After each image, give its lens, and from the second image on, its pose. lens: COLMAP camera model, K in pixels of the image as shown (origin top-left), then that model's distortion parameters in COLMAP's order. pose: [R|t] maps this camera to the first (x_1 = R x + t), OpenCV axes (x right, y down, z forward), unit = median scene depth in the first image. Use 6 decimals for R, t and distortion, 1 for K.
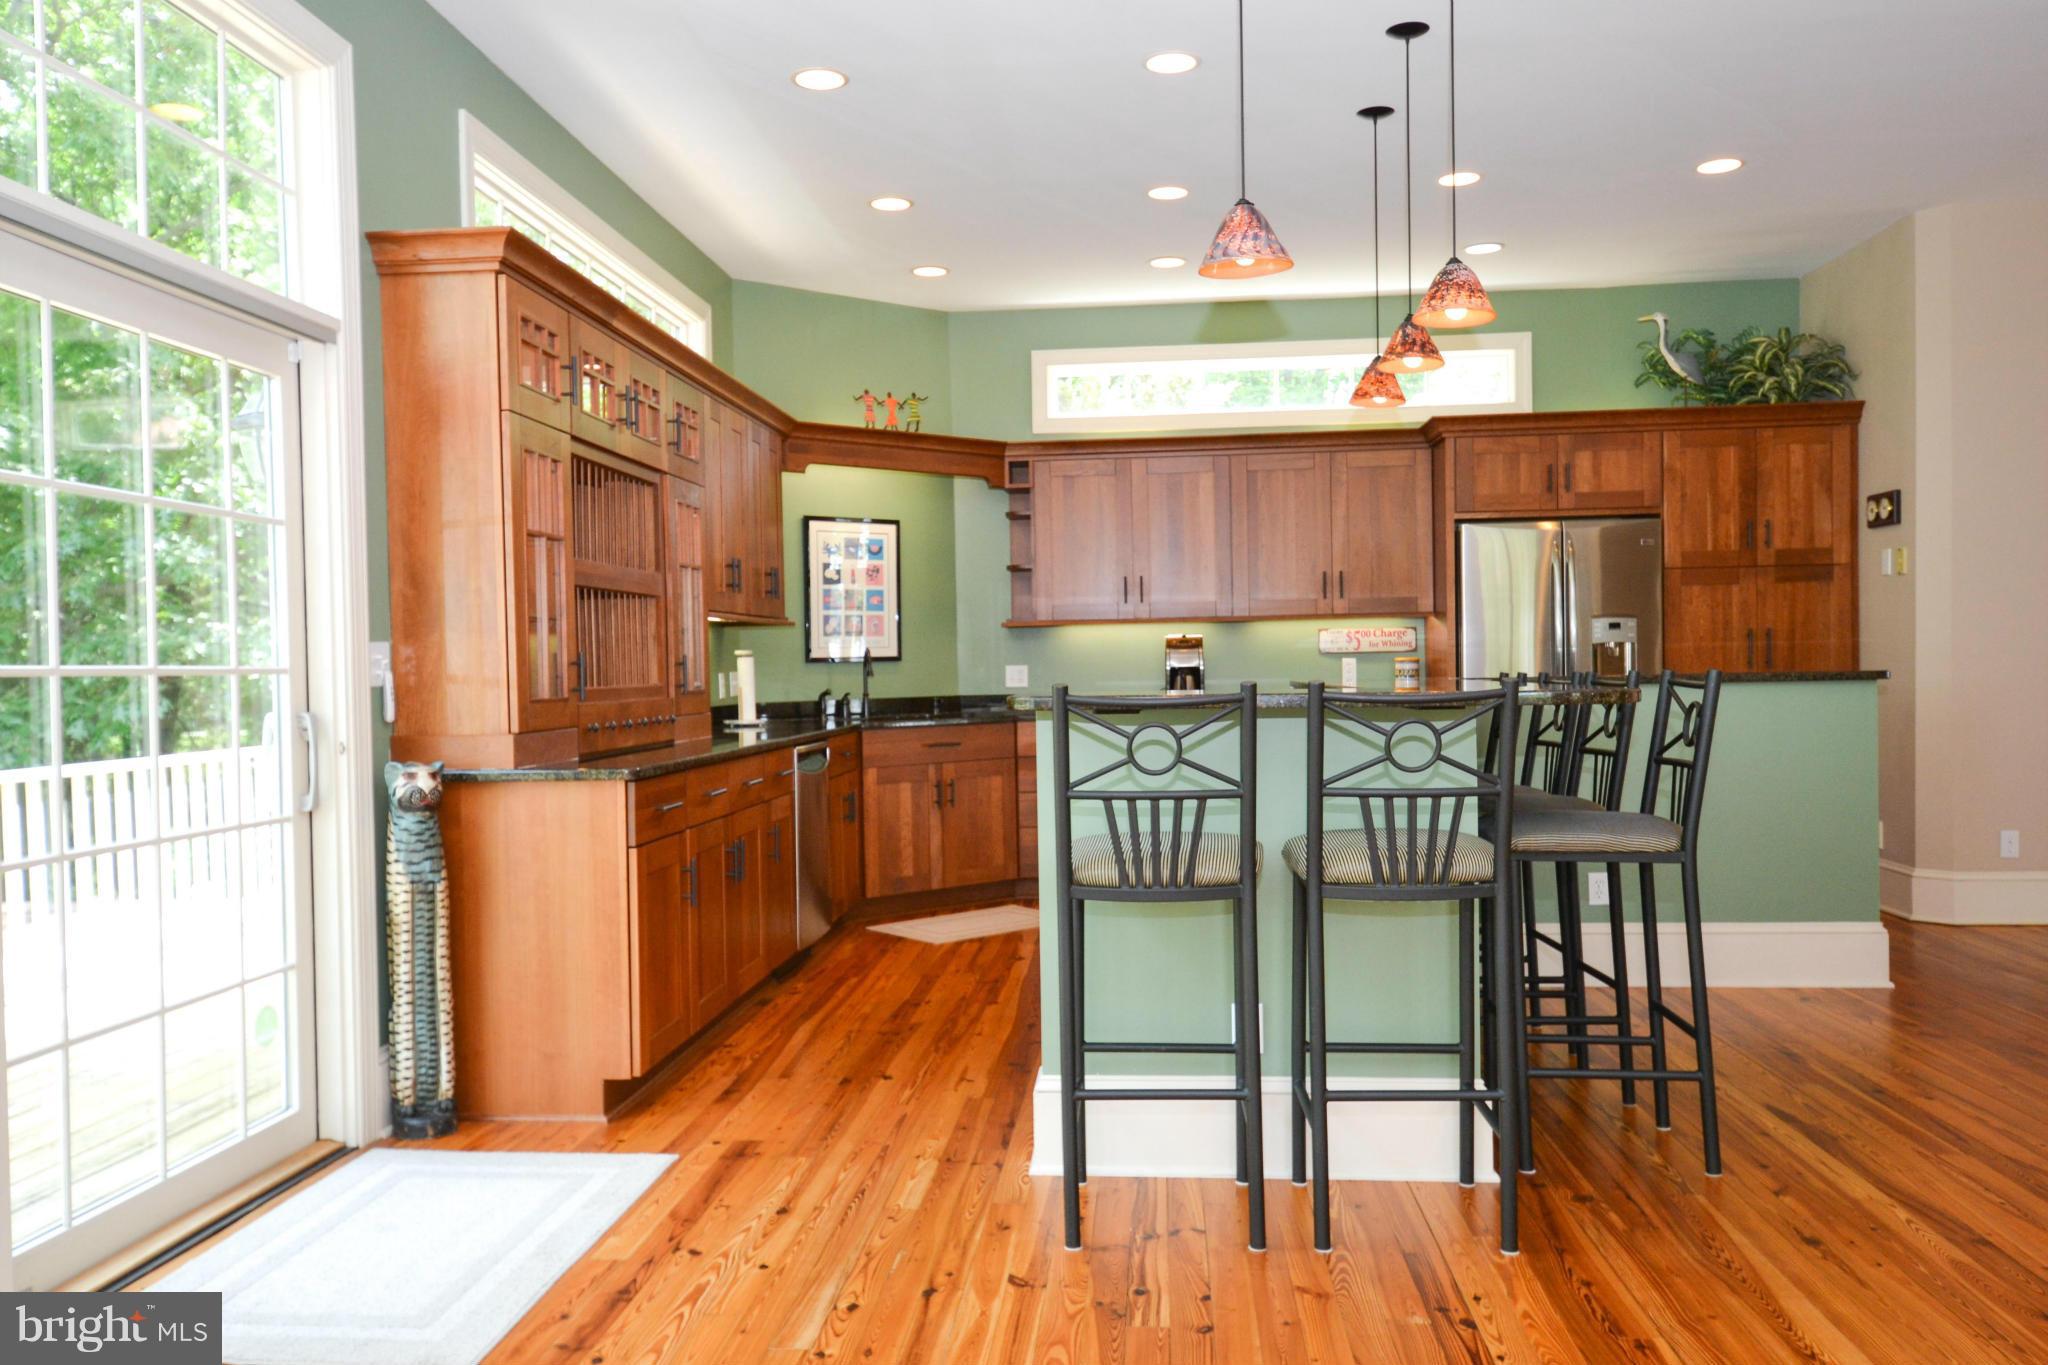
lens RADIAL K [[1560.4, 0, 1034.8], [0, 1560.4, 685.4], [0, 0, 1]] dist [0.010584, 0.000729]
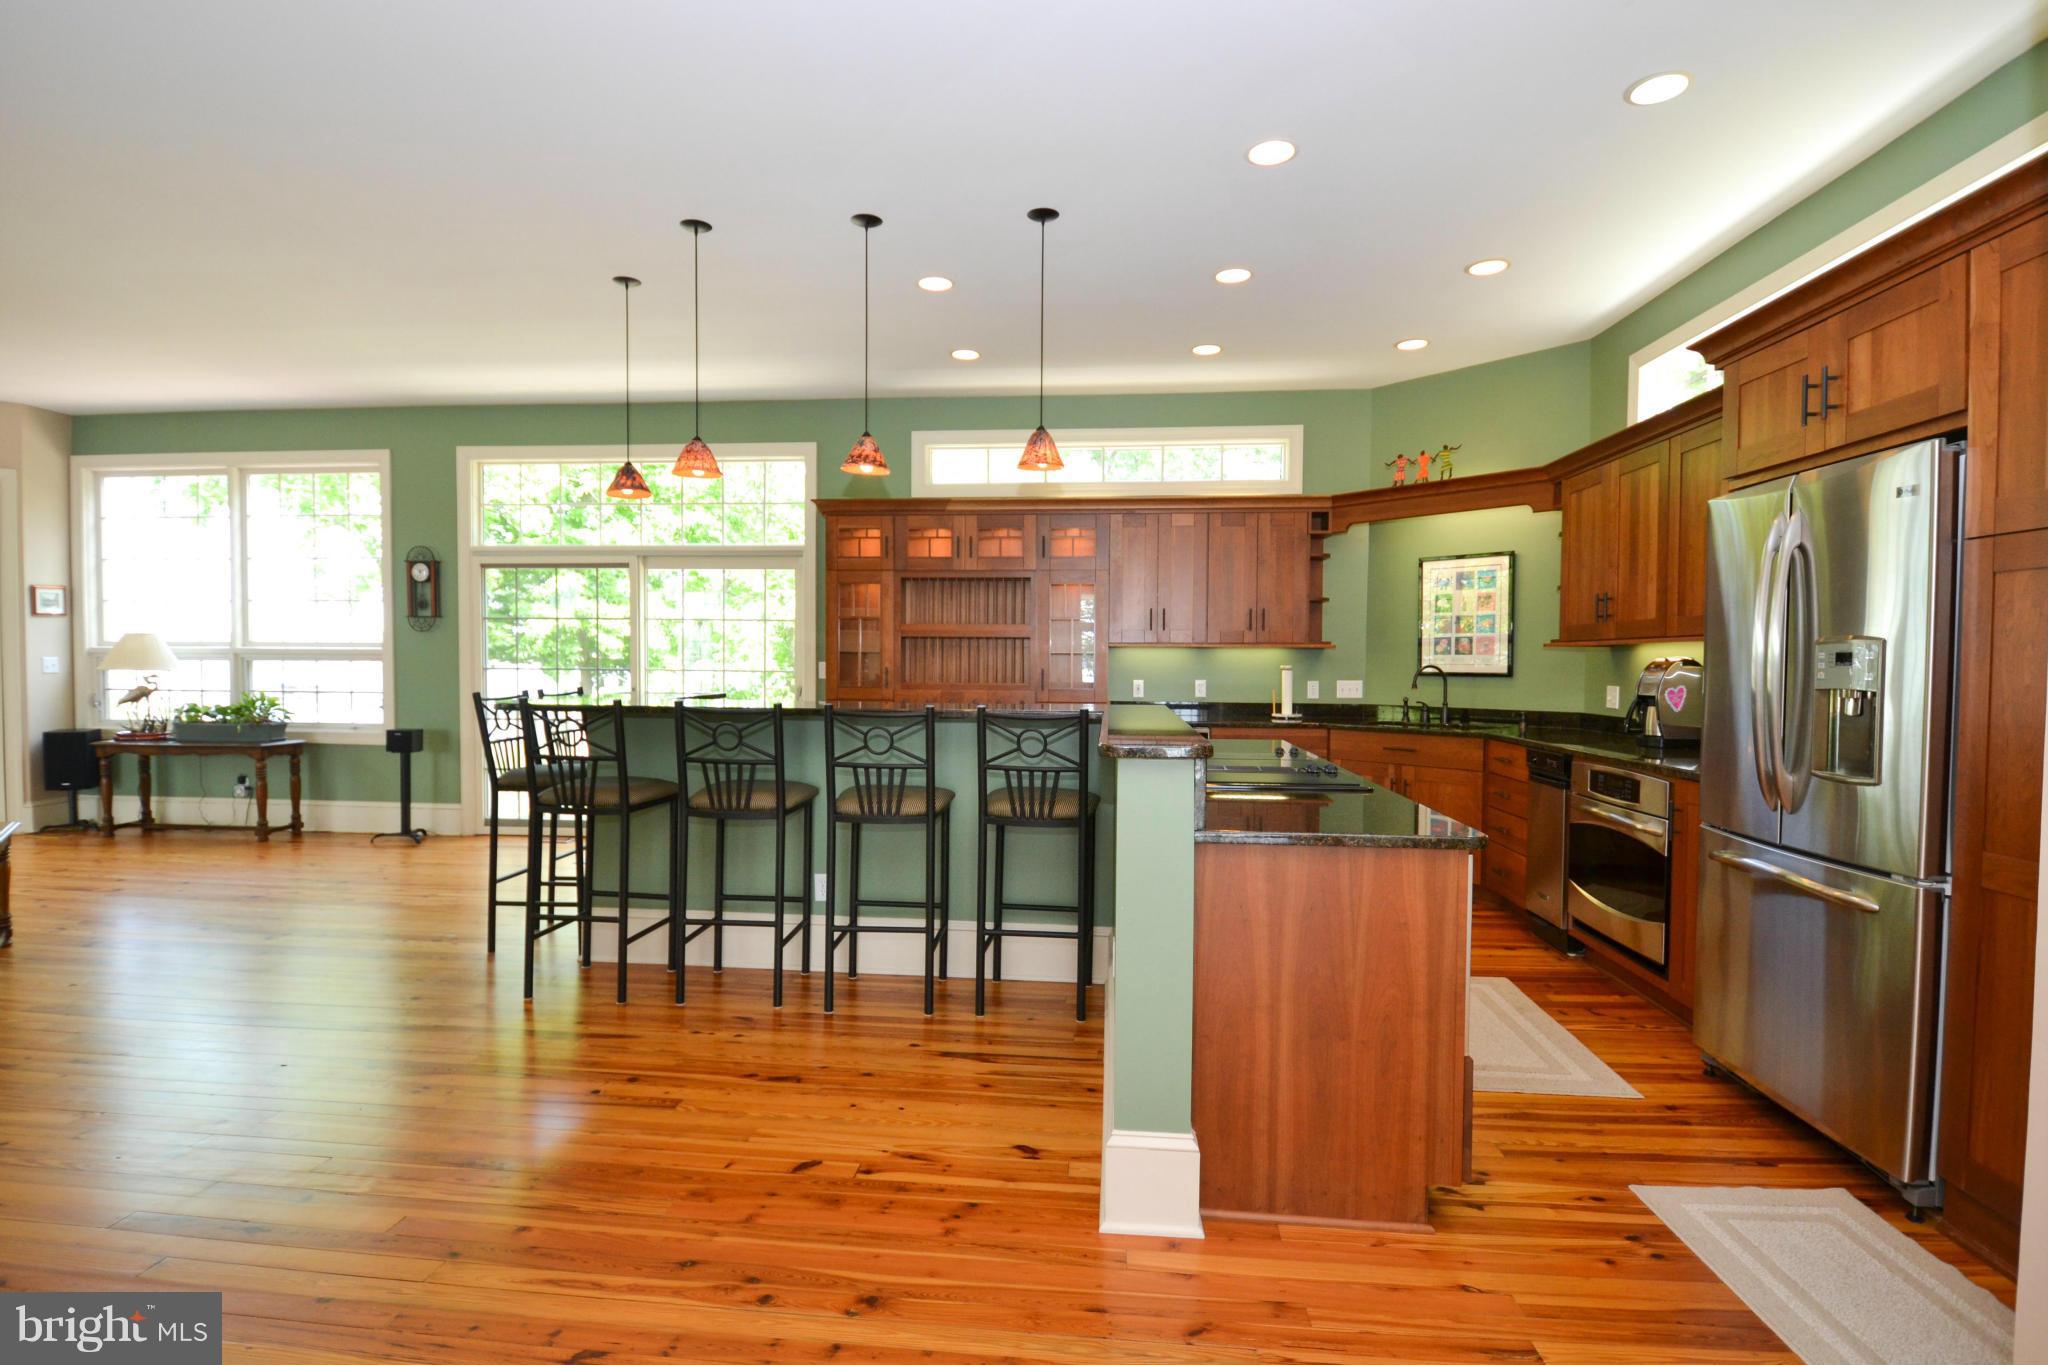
lens RADIAL K [[1031.5, 0, 978.6], [0, 1031.5, 685.0], [0, 0, 1]] dist [-0.000567, -0.014769]
pose [[-0.046129, 0.043234, -0.997999, 0.717410], [-0.019407, 0.998836, 0.044167, -0.037814], [0.998747, 0.021406, -0.045236, 0.704907]]
